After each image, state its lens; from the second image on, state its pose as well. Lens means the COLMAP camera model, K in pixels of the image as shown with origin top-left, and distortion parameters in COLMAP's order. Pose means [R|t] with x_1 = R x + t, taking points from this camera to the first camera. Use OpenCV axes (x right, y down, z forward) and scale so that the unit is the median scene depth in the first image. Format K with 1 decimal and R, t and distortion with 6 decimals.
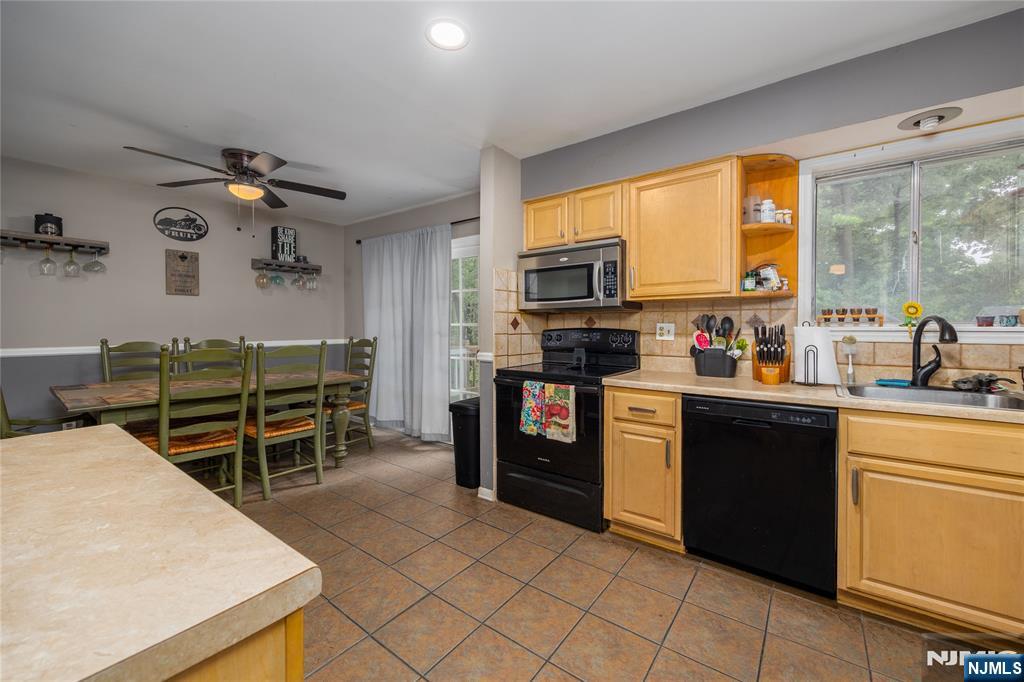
lens RADIAL K [[400.3, 0, 515.8], [0, 400.3, 334.6], [0, 0, 1]] dist [0.002128, 0.000331]
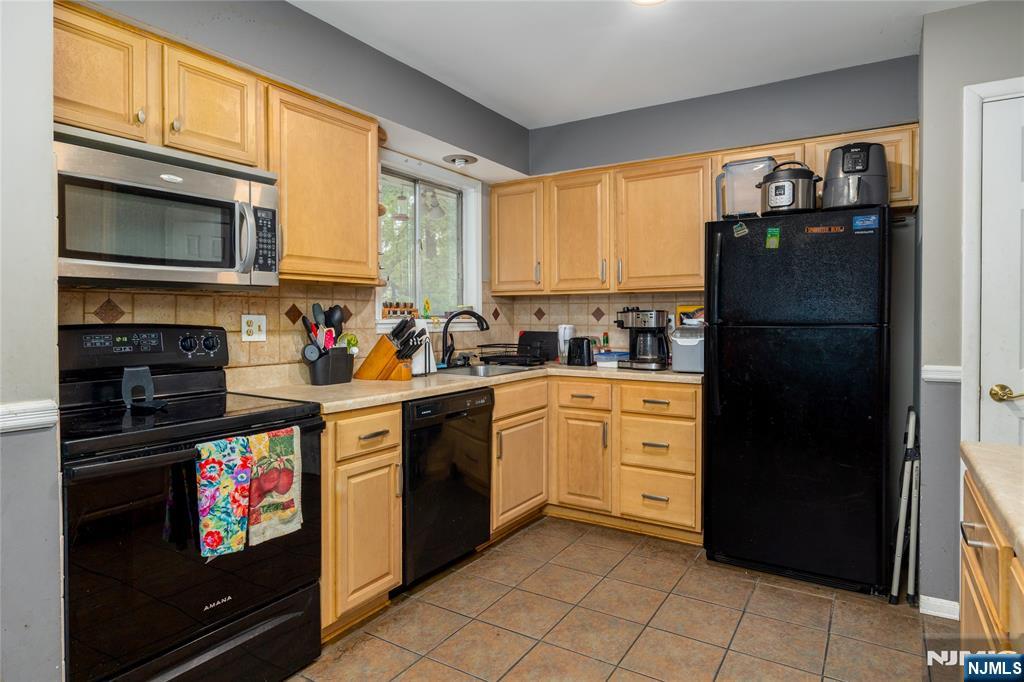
lens RADIAL K [[589.7, 0, 531.5], [0, 589.7, 324.0], [0, 0, 1]] dist [-0.001940, -0.000404]
pose [[-0.097039, -0.011216, 0.995217, -0.534629], [0.020198, 0.999708, 0.013236, -0.014969], [-0.995076, 0.021386, -0.096784, 0.565500]]
